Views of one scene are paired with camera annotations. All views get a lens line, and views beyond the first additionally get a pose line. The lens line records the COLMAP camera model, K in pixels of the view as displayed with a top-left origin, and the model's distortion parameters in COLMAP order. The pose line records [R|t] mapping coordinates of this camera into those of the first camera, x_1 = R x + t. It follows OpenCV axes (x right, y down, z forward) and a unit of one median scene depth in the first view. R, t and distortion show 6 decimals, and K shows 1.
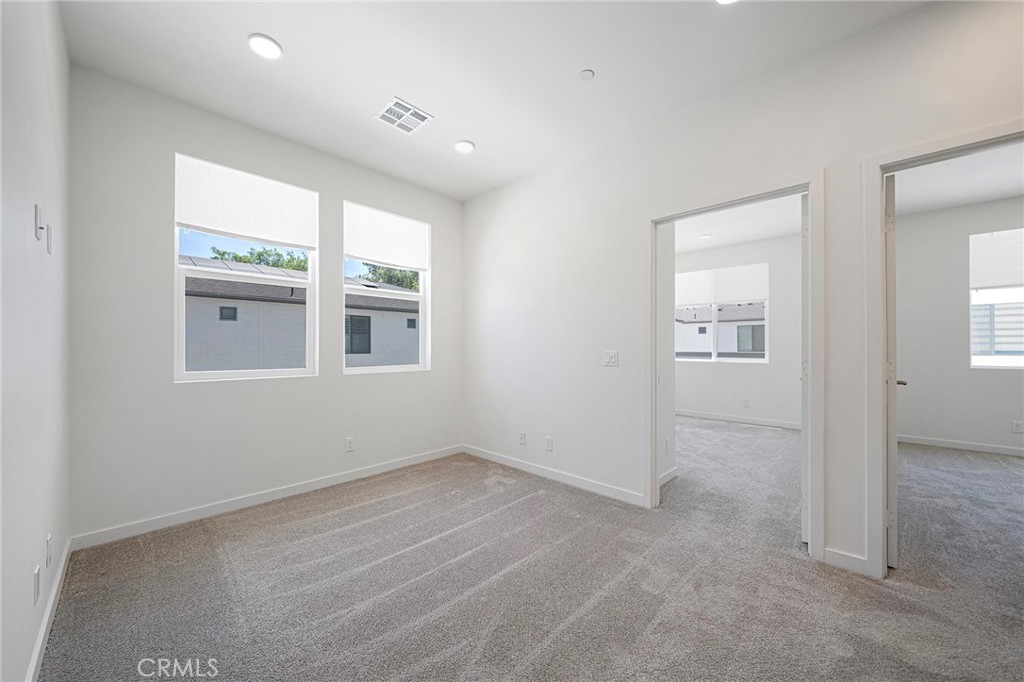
lens RADIAL K [[375.8, 0, 505.5], [0, 375.8, 346.0], [0, 0, 1]] dist [-0.000209, -0.000057]
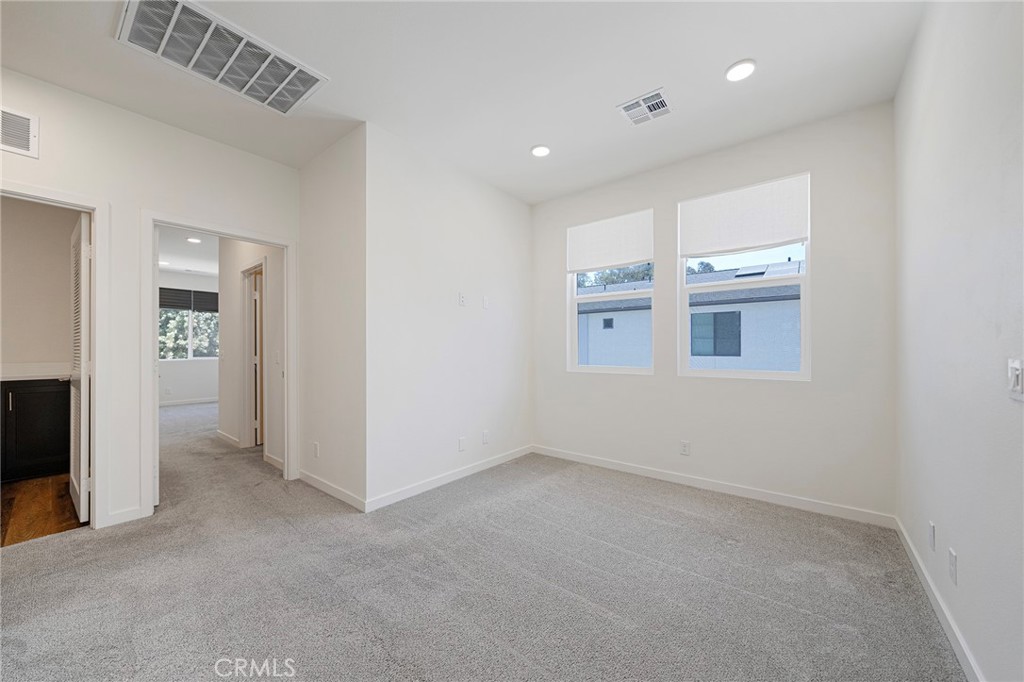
lens RADIAL K [[375.8, 0, 505.5], [0, 375.8, 346.0], [0, 0, 1]] dist [-0.000209, -0.000057]
pose [[0.095920, -0.006822, -0.995366, 0.554283], [-0.001140, 0.999975, -0.006964, 0.005838], [0.995388, 0.001802, 0.095910, 0.471873]]
